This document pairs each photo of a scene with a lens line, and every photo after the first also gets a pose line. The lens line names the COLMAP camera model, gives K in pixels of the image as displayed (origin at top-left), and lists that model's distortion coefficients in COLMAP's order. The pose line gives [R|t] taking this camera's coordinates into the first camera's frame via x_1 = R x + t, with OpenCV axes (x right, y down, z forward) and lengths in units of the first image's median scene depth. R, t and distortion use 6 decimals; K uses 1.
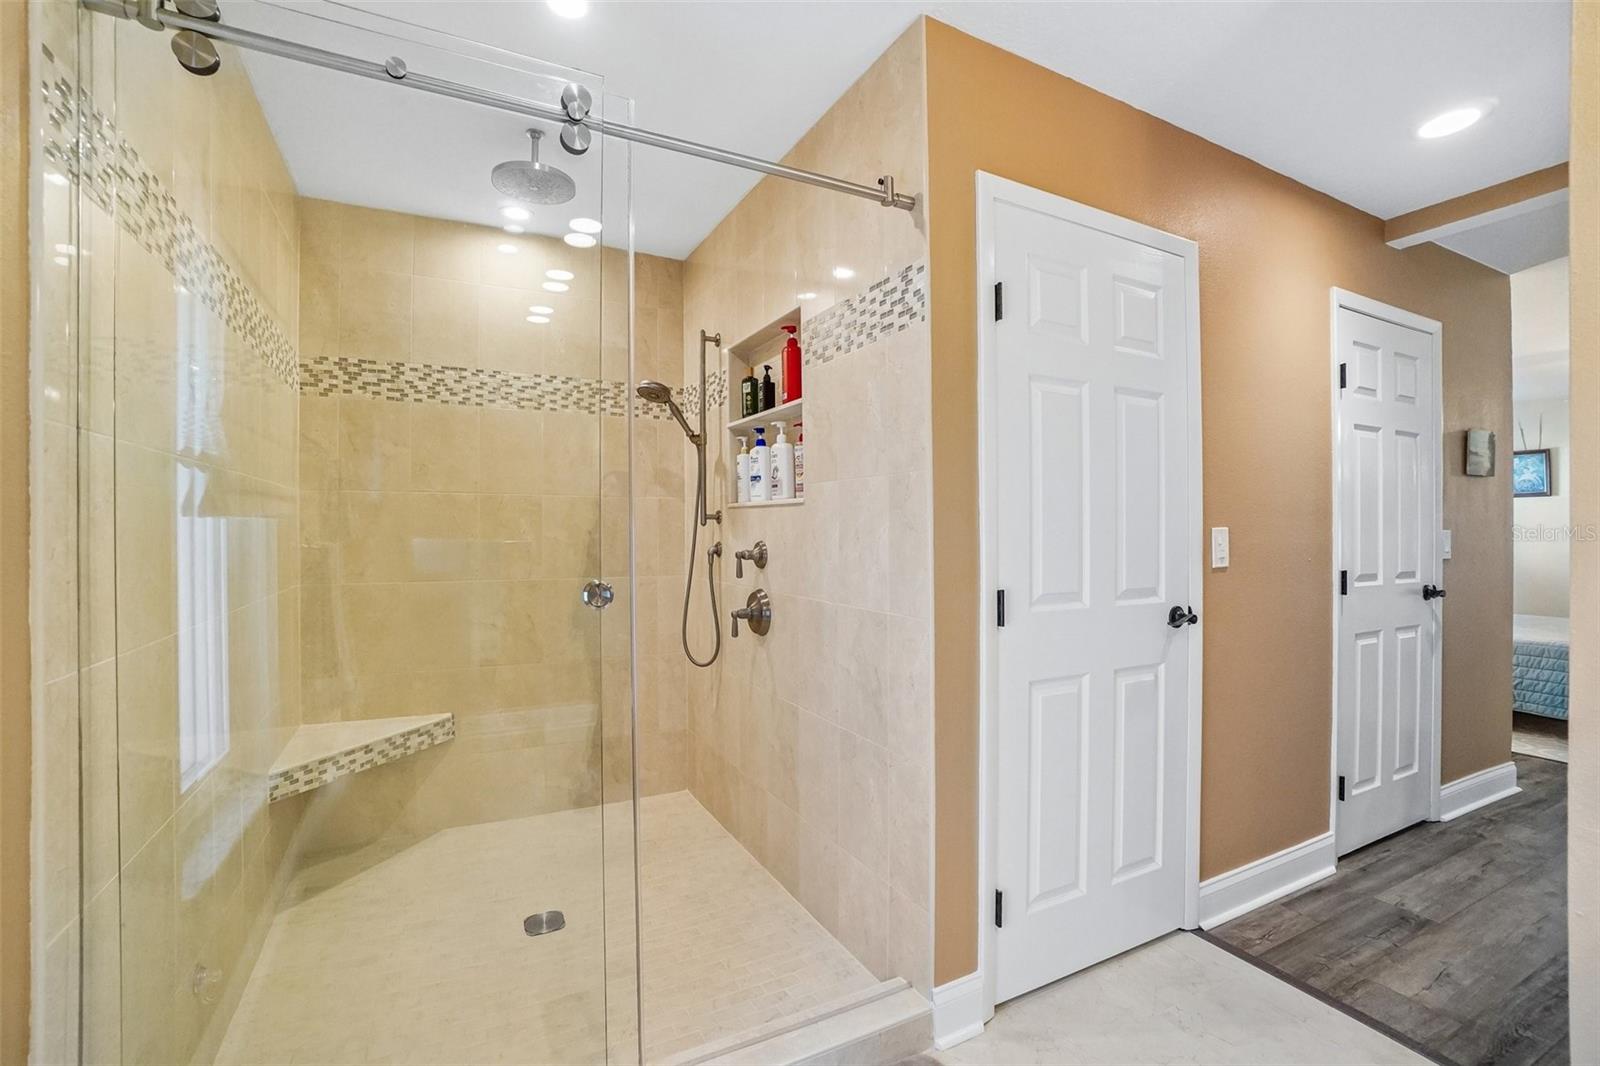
lens RADIAL K [[712.4, 0, 802.6], [0, 712.4, 523.9], [0, 0, 1]] dist [-0.059227, 0.020894]
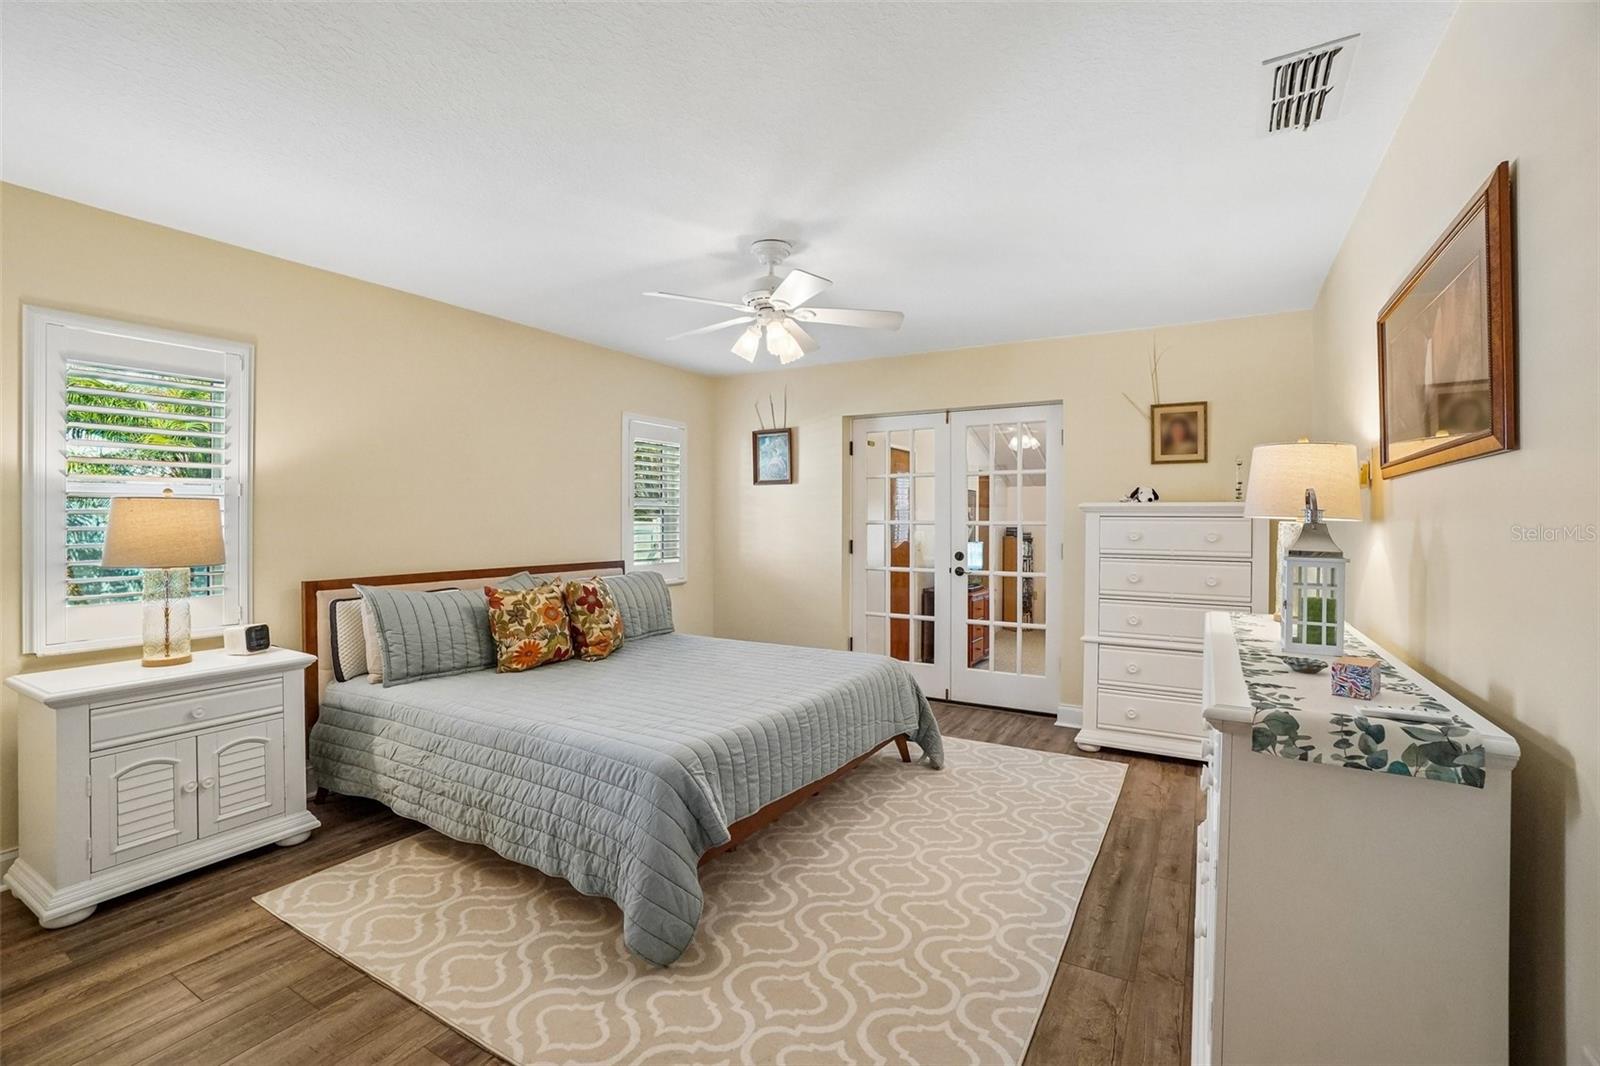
lens RADIAL K [[712.4, 0, 802.6], [0, 712.4, 523.9], [0, 0, 1]] dist [-0.059227, 0.020894]
pose [[0.847194, -0.007080, 0.531236, 1.436555], [-0.002313, 0.999853, 0.017014, -0.014237], [-0.531278, -0.015643, 0.847053, 0.552937]]
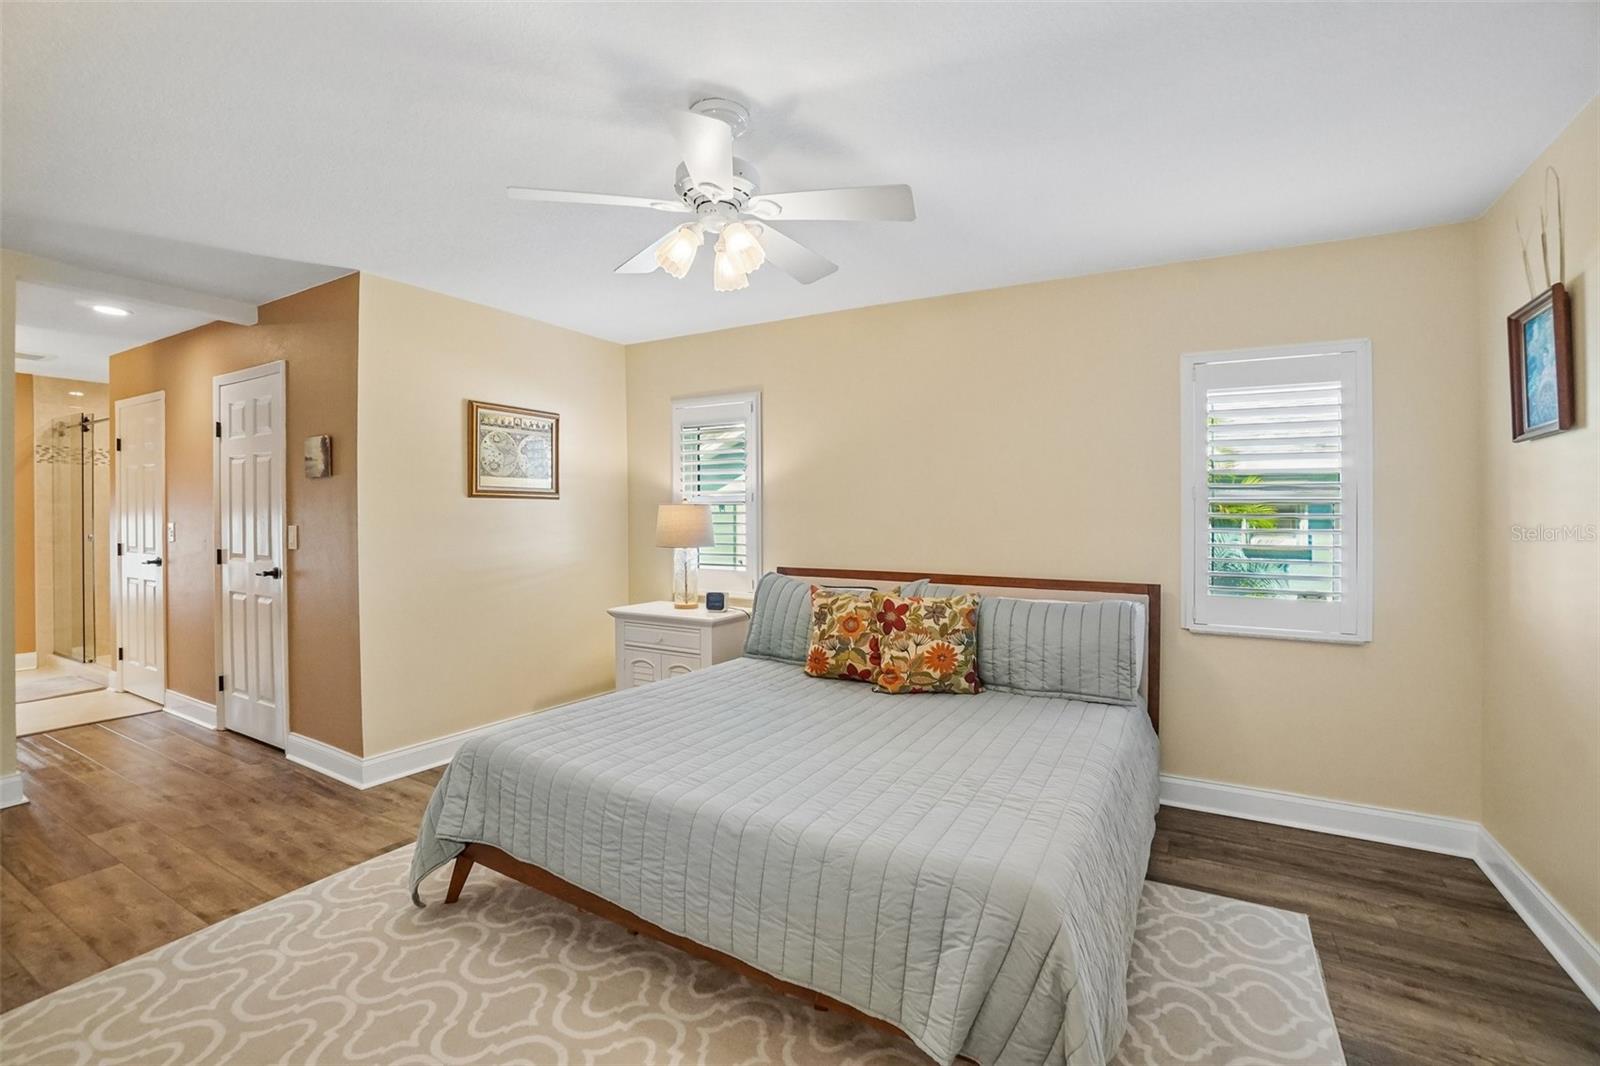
lens RADIAL K [[712.4, 0, 802.6], [0, 712.4, 523.9], [0, 0, 1]] dist [-0.059227, 0.020894]
pose [[0.532022, 0.002154, -0.846728, 2.619228], [0.001495, 0.999993, 0.003483, 0.003605], [0.846729, -0.003119, 0.532015, 1.176437]]
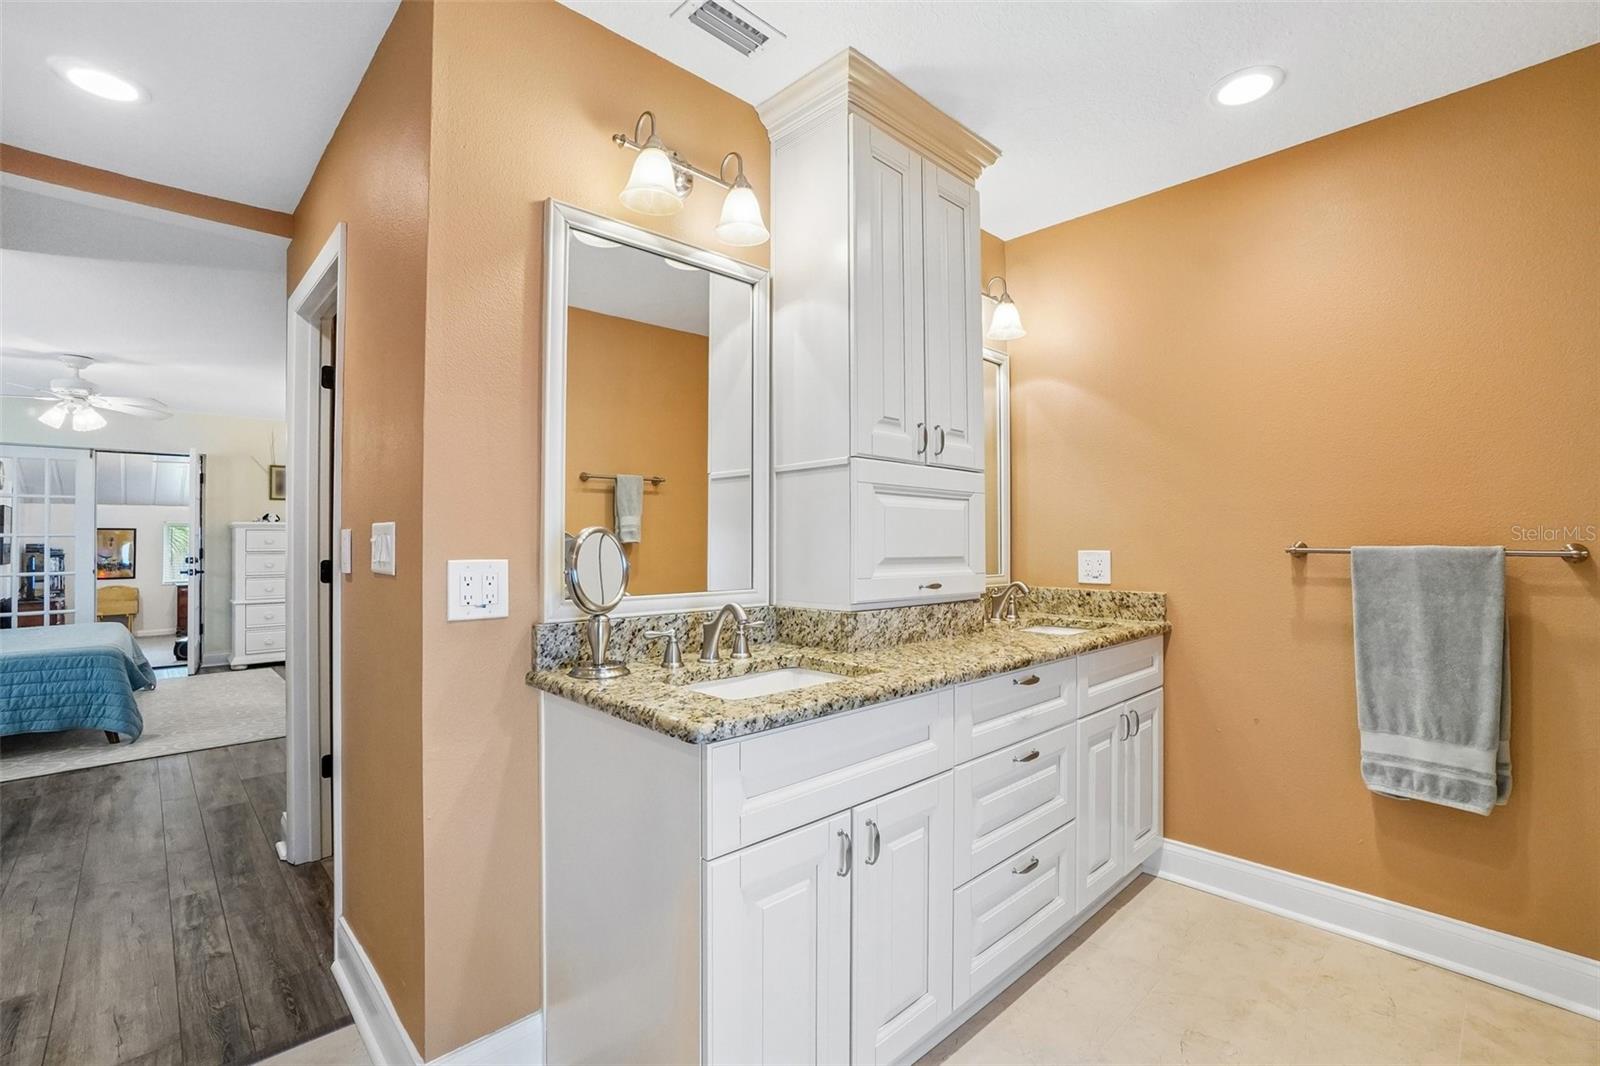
lens RADIAL K [[712.4, 0, 802.6], [0, 712.4, 523.9], [0, 0, 1]] dist [-0.059227, 0.020894]
pose [[-0.278738, 0.014930, 0.960251, -0.135212], [-0.002472, 0.999865, -0.016263, 0.007296], [-0.960364, -0.006907, -0.278663, 0.257907]]
